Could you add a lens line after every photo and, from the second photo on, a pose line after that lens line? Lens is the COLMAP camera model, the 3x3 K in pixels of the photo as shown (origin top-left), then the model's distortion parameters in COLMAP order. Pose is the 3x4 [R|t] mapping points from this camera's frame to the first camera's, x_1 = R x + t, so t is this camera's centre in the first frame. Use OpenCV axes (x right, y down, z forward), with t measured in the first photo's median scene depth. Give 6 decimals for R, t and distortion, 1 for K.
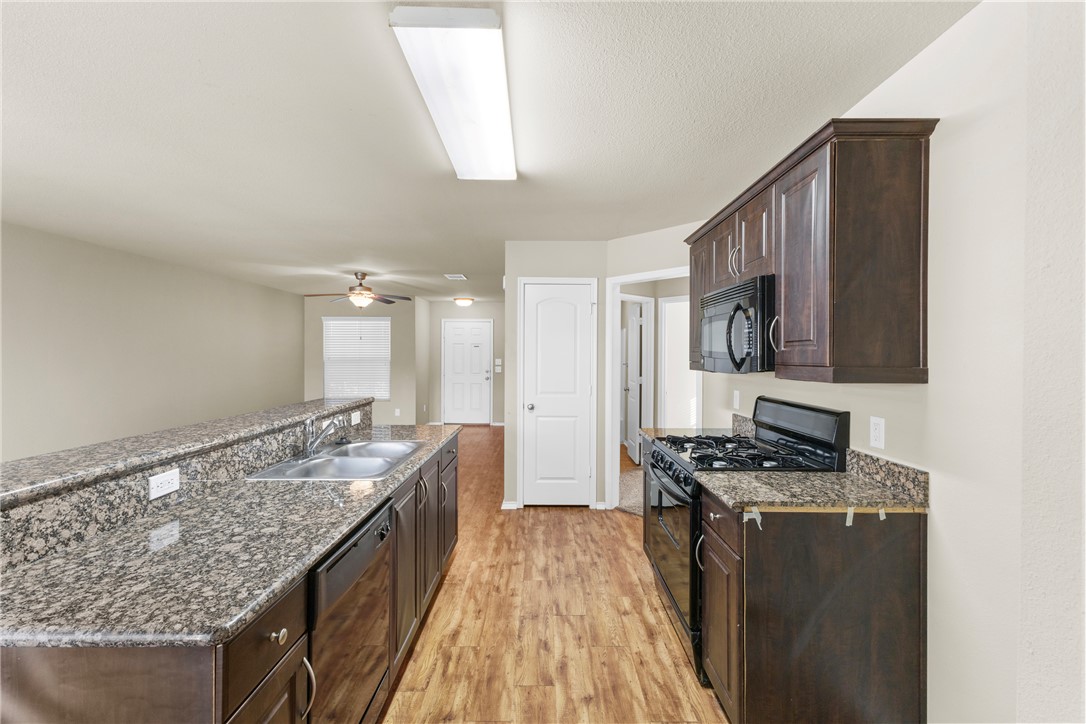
lens RADIAL K [[471.8, 0, 547.1], [0, 471.8, 356.6], [0, 0, 1]] dist [0.005296, 0.000348]
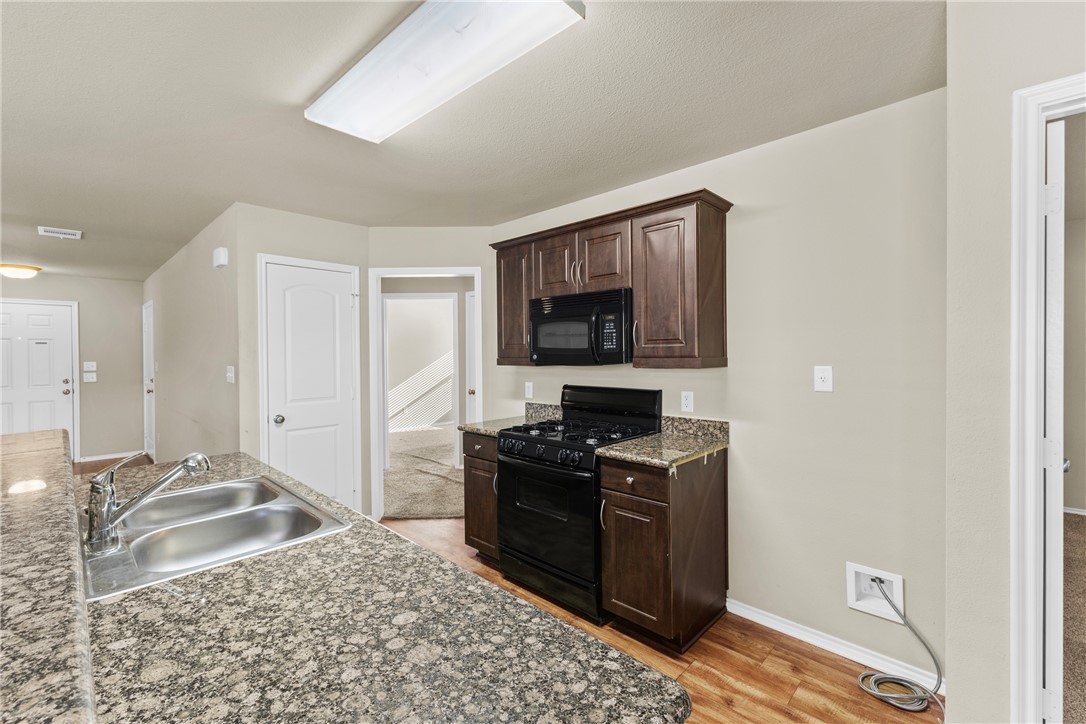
lens RADIAL K [[471.8, 0, 547.1], [0, 471.8, 356.6], [0, 0, 1]] dist [0.005296, 0.000348]
pose [[0.687108, -0.015906, 0.726381, -0.778802], [0.013328, 0.999868, 0.009286, -0.001307], [-0.726433, 0.003301, 0.687230, 0.339378]]
